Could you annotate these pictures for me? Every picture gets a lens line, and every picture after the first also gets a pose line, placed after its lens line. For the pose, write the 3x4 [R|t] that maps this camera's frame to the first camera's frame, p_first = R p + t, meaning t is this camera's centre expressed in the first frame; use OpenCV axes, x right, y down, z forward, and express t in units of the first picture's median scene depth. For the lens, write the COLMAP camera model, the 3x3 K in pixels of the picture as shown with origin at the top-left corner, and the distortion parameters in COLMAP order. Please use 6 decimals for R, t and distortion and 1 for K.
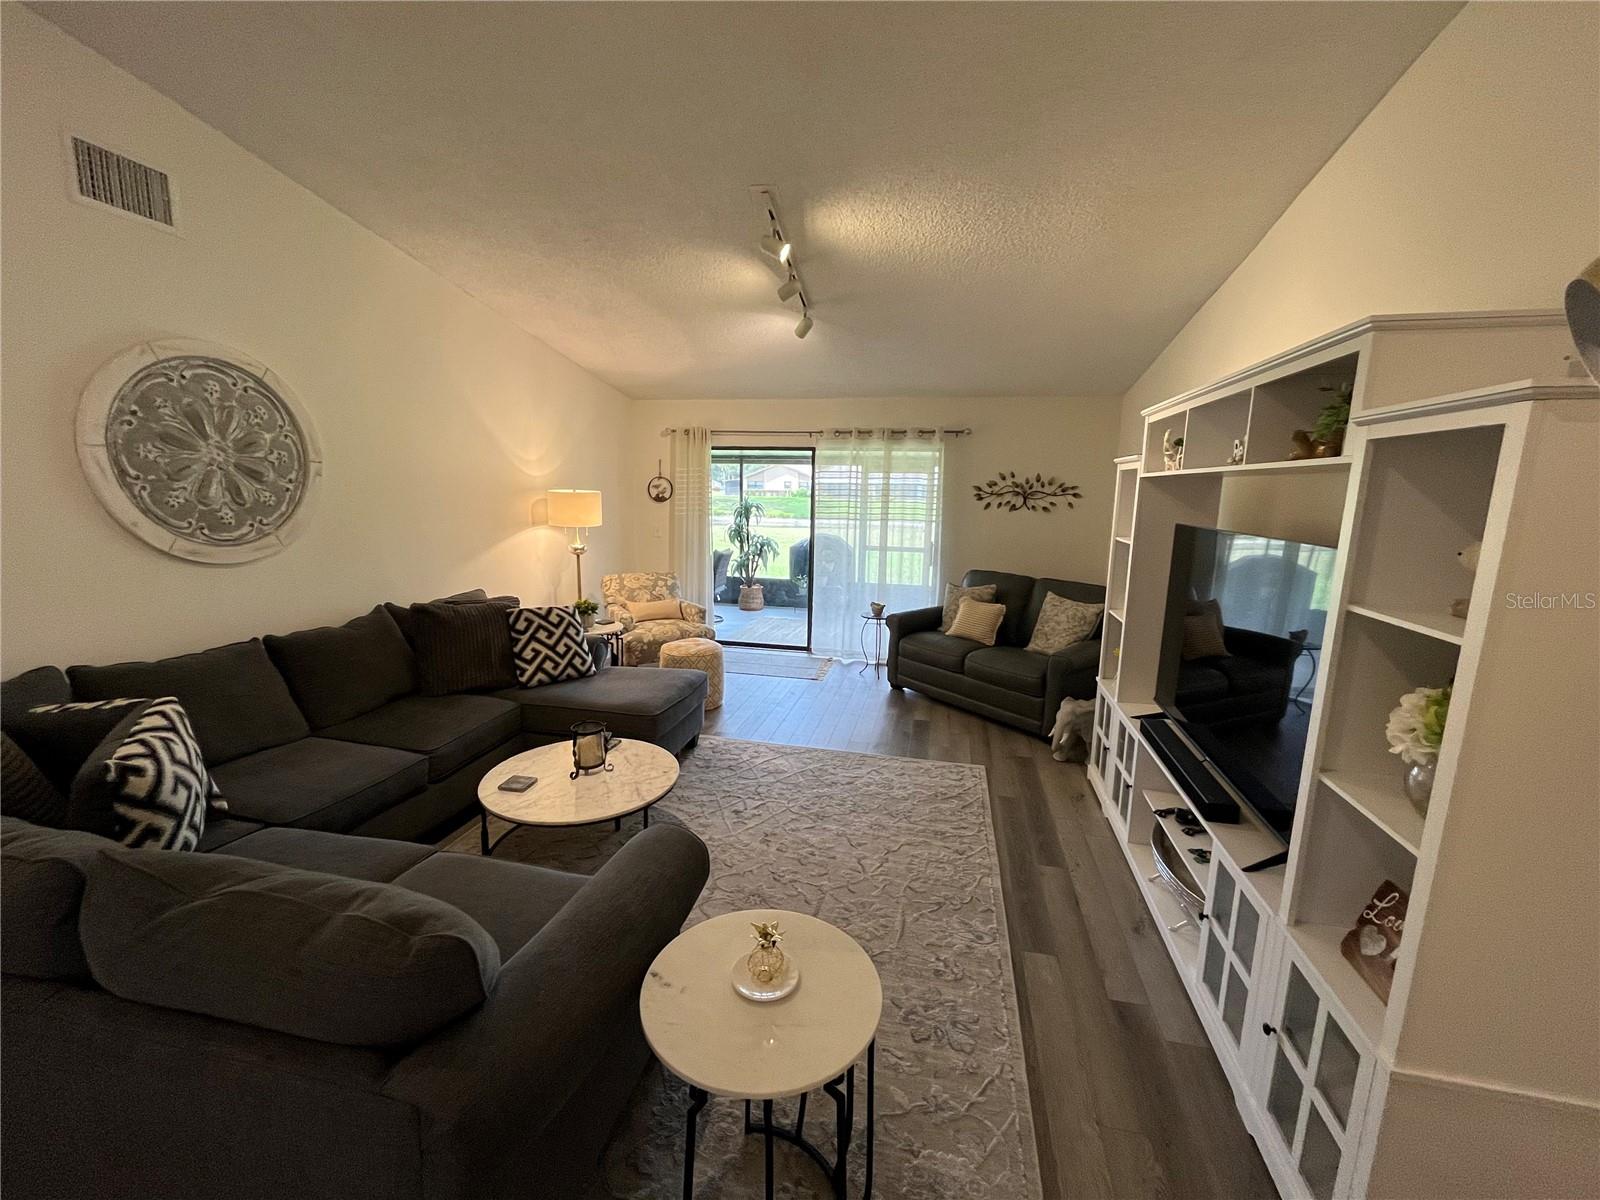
lens RADIAL K [[649.9, 0, 801.4], [0, 649.9, 600.6], [0, 0, 1]] dist [-0.002468, -0.000672]
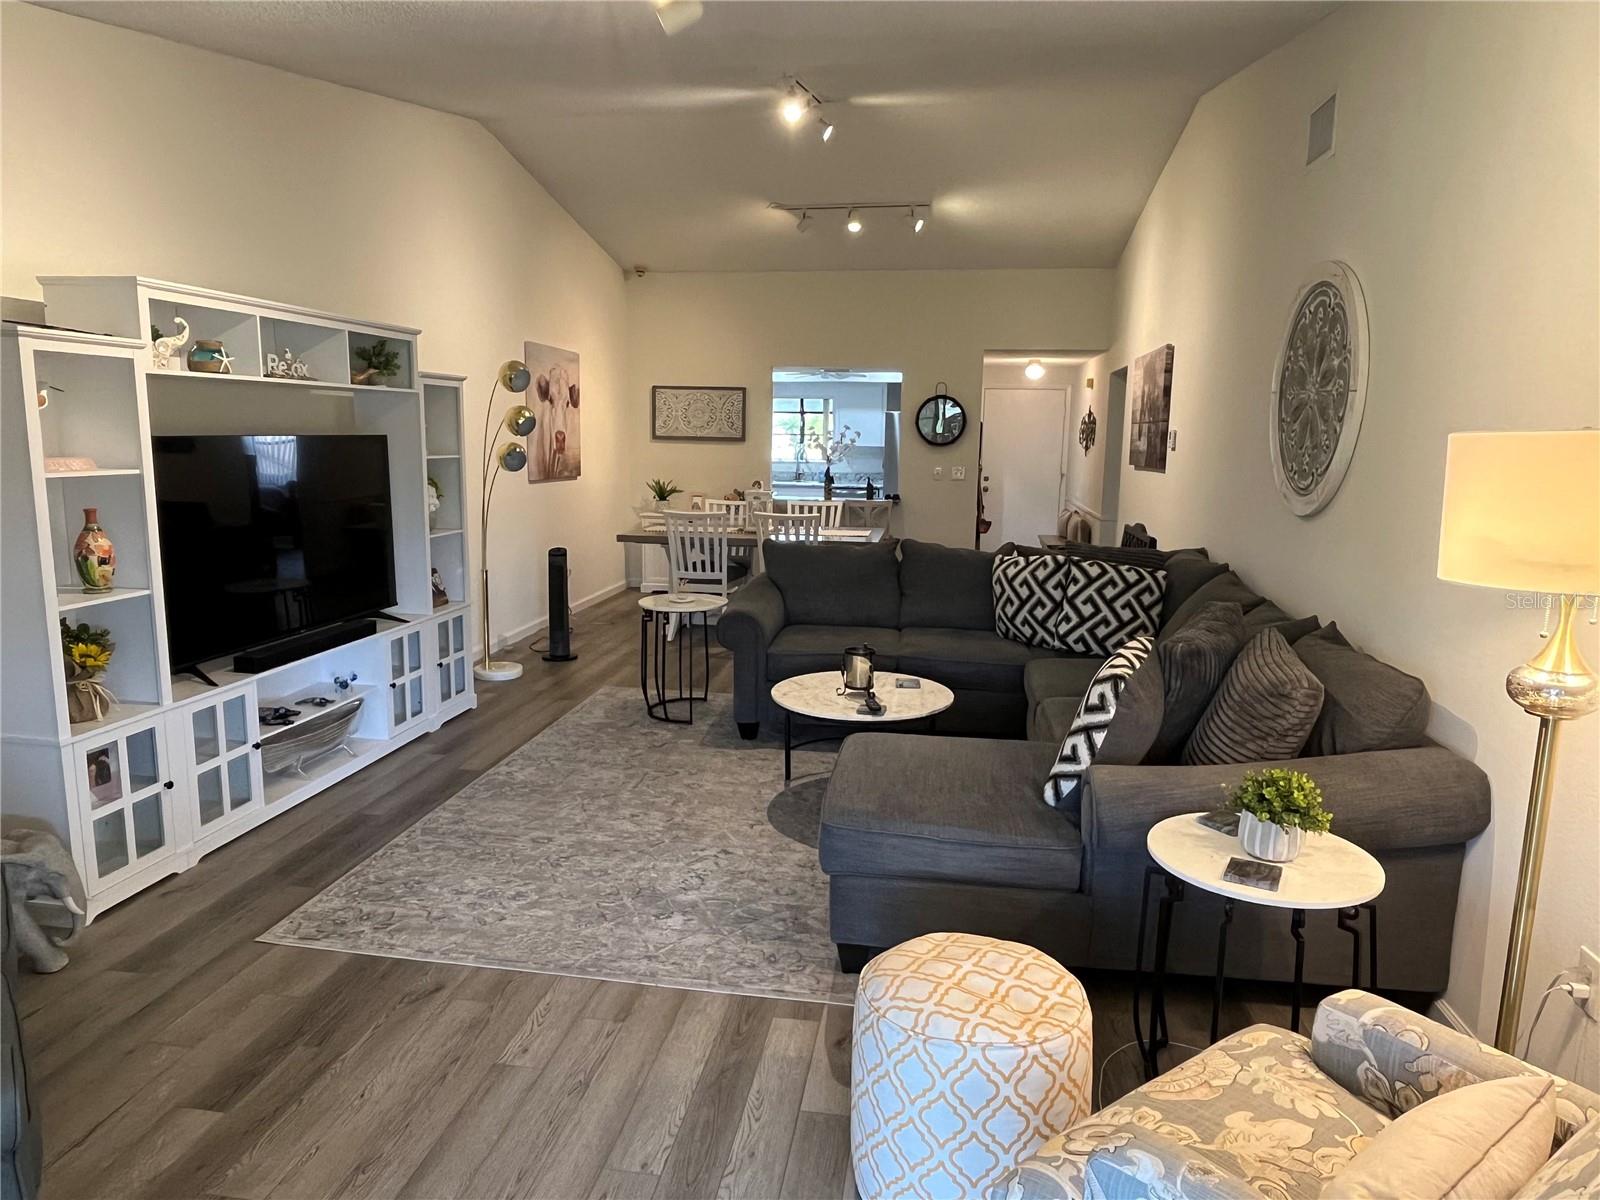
lens RADIAL K [[1008.3, 0, 796.2], [0, 1008.3, 603.9], [0, 0, 1]] dist [-0.005228, -0.000167]
pose [[-0.997291, -0.020970, -0.070508, -0.083014], [-0.043458, 0.941315, 0.334719, -0.290125], [0.059351, 0.336876, -0.939676, 1.780993]]
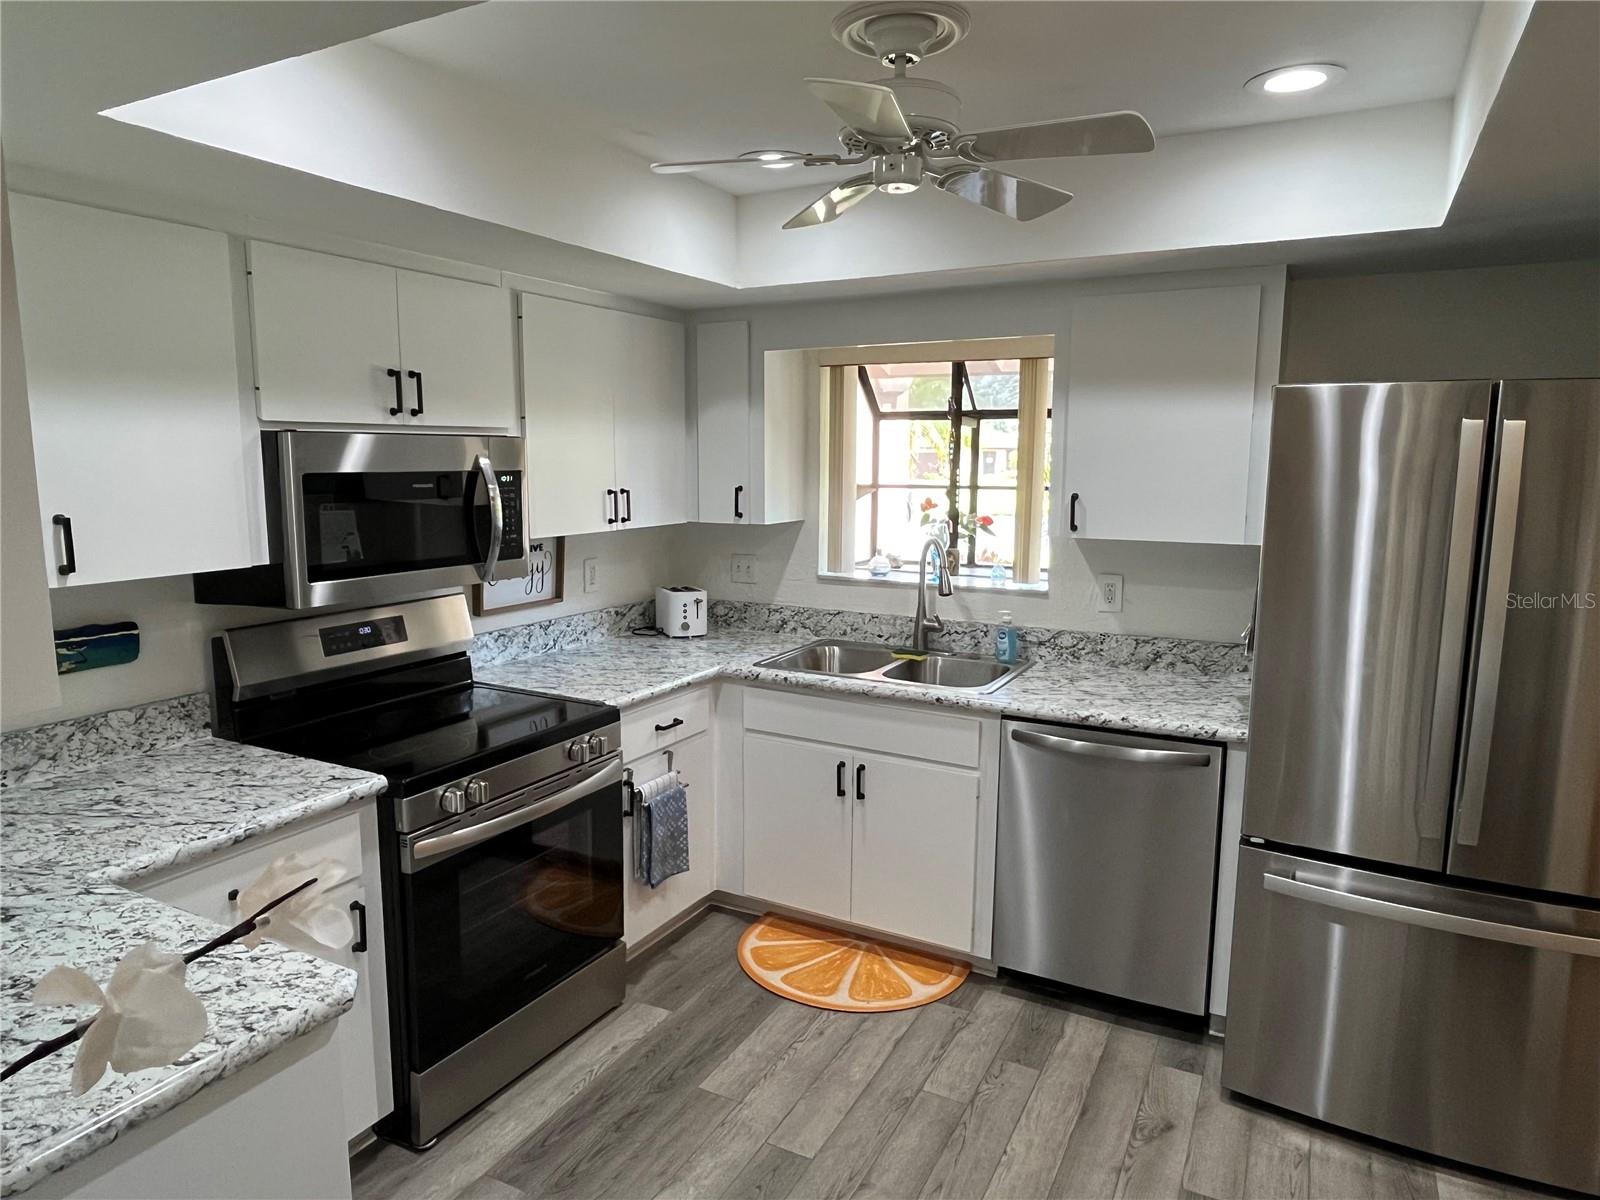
lens RADIAL K [[1008.3, 0, 801.8], [0, 1008.3, 595.8], [0, 0, 1]] dist [-0.005228, -0.000167]
pose [[-0.962589, -0.058362, 0.264607, -0.471808], [0.026021, 0.952107, 0.304656, 0.123103], [-0.269714, 0.300144, -0.914969, -0.740547]]
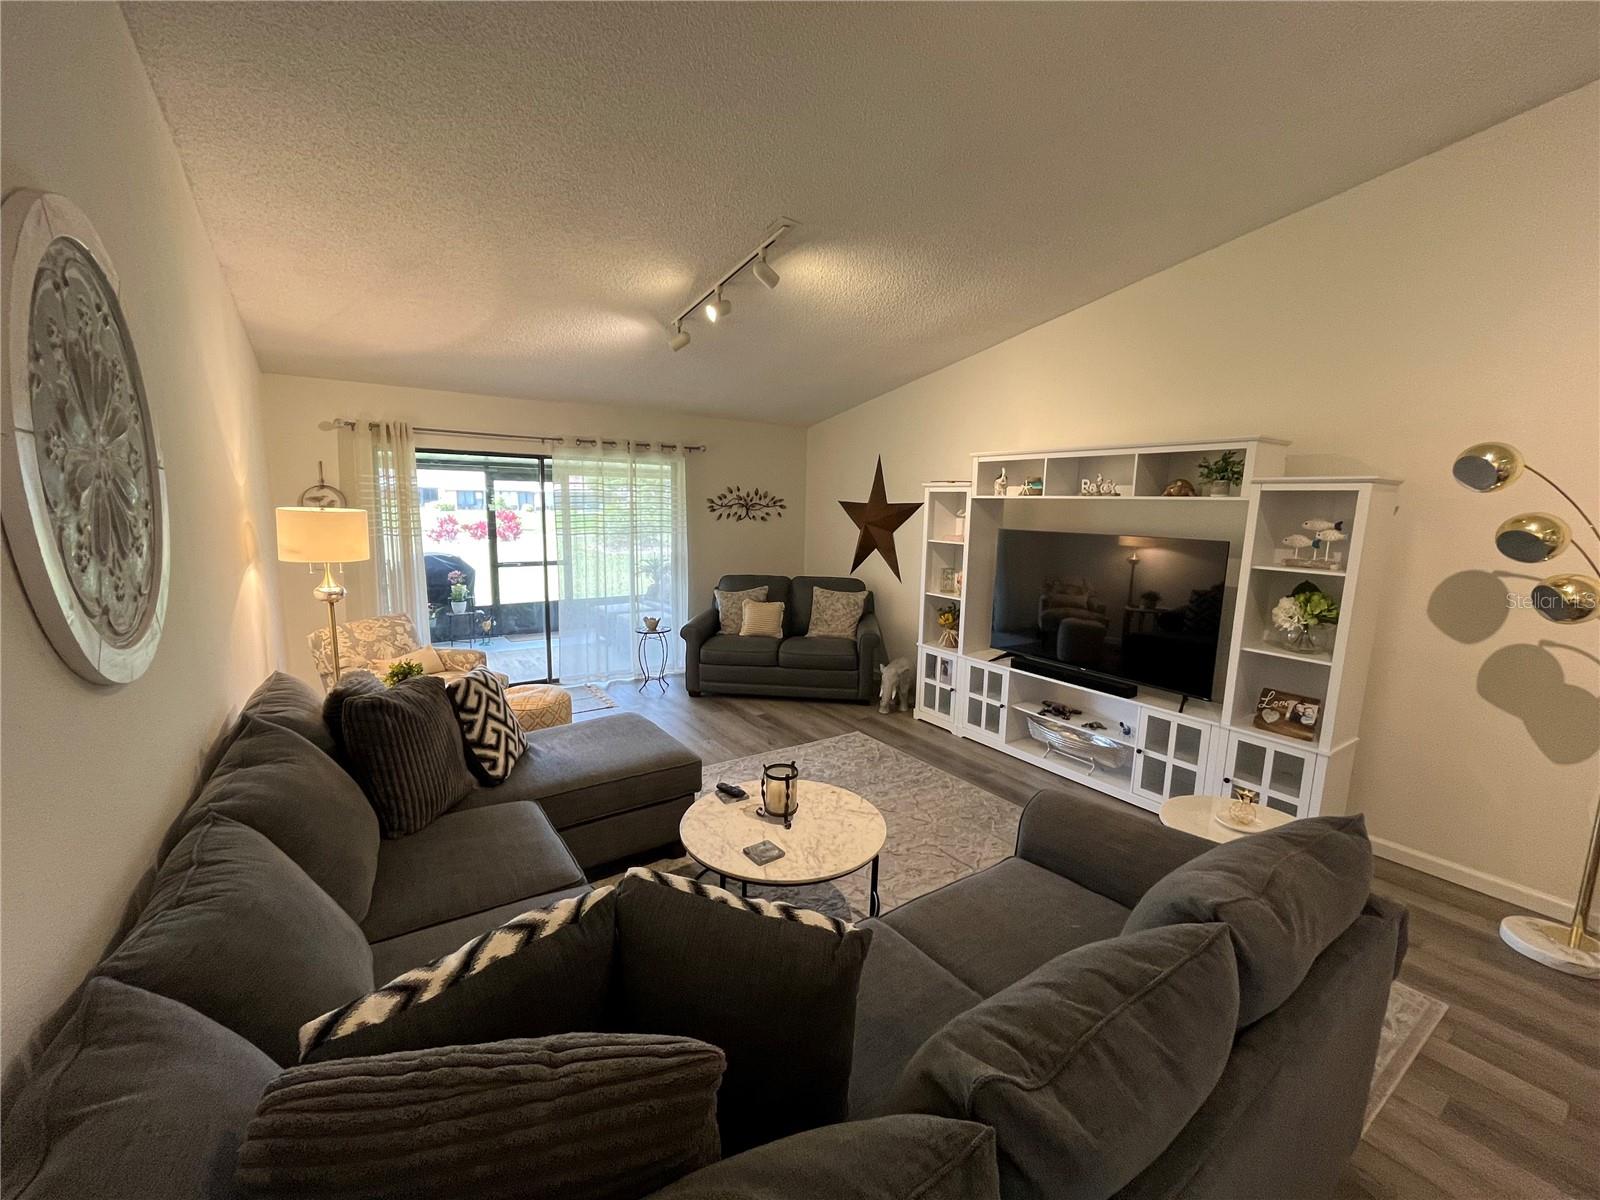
lens RADIAL K [[649.9, 0, 800.2], [0, 649.9, 605.0], [0, 0, 1]] dist [-0.002468, -0.000672]
pose [[0.681124, -0.119737, 0.722311, -0.689458], [0.119081, 0.991518, 0.052072, -0.061472], [-0.722419, 0.050545, 0.689606, 0.237818]]
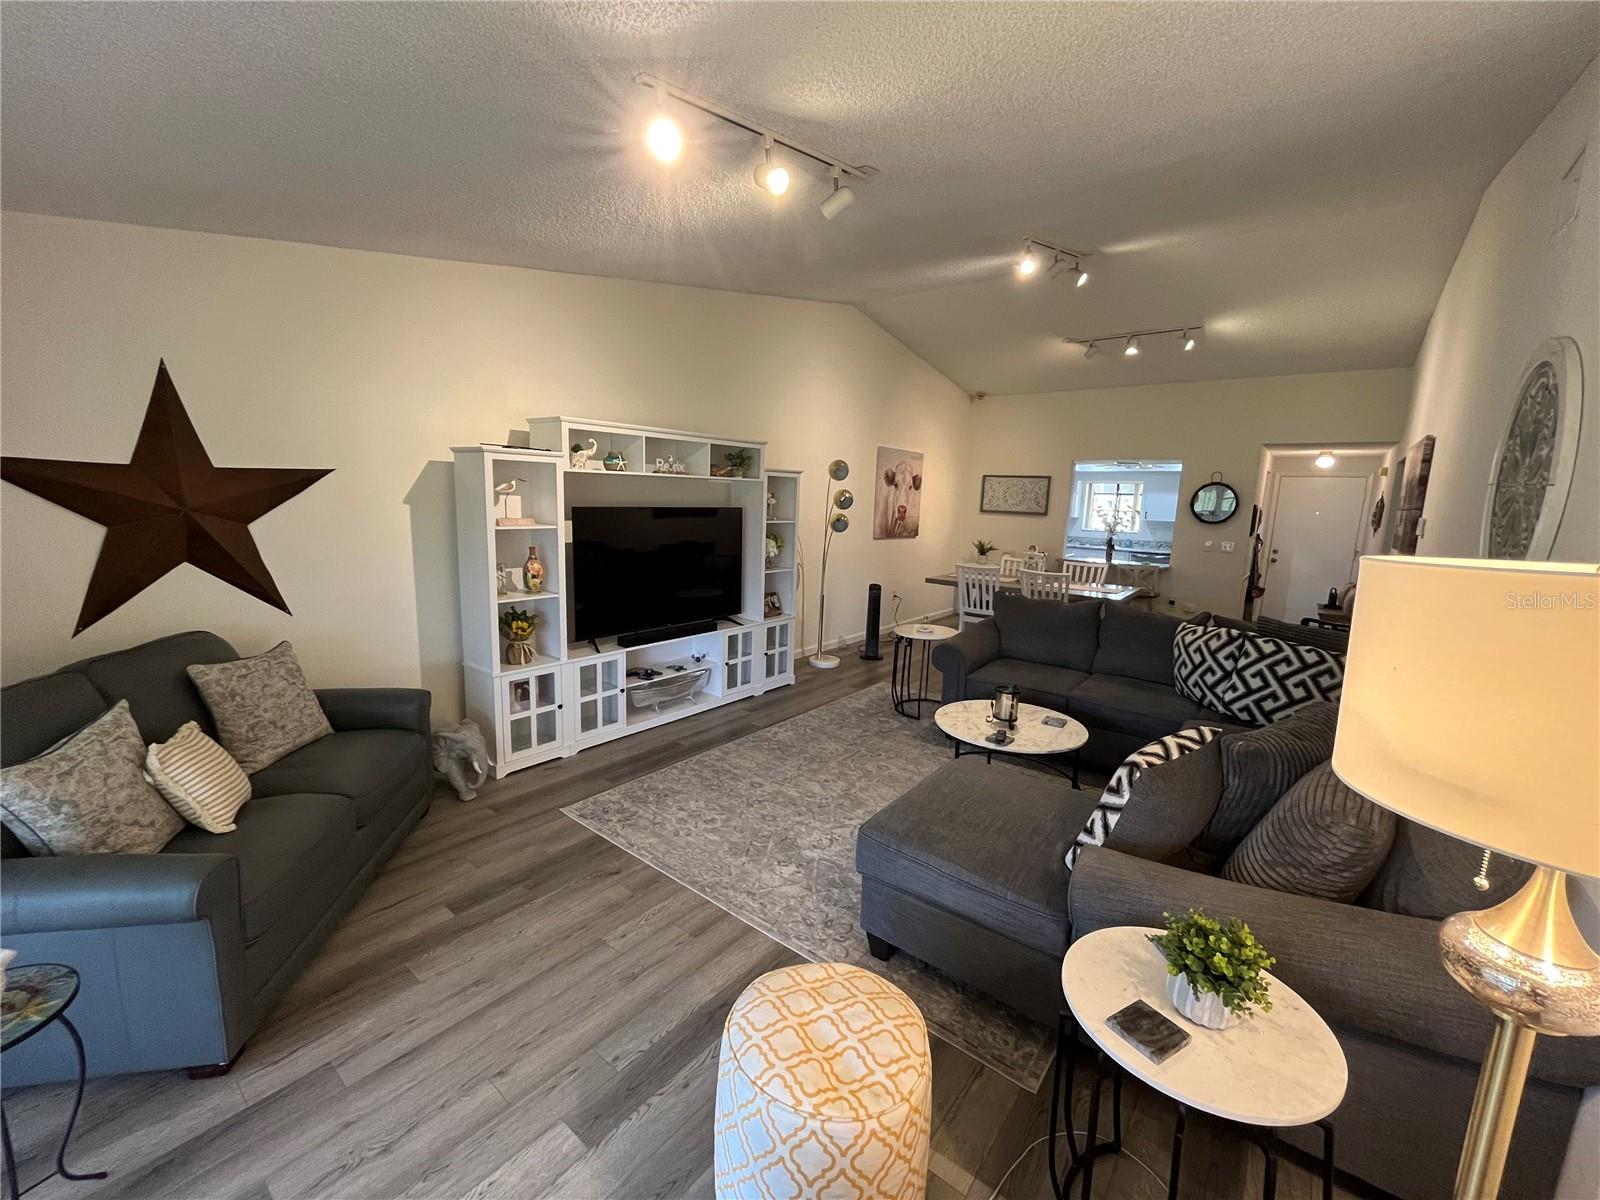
lens RADIAL K [[649.9, 0, 801.5], [0, 649.9, 601.6], [0, 0, 1]] dist [-0.002468, -0.000672]
pose [[-0.899748, -0.115409, 0.420874, -0.347701], [0.028849, 0.946561, 0.321232, -0.281032], [-0.435456, 0.301170, -0.848337, 1.594946]]
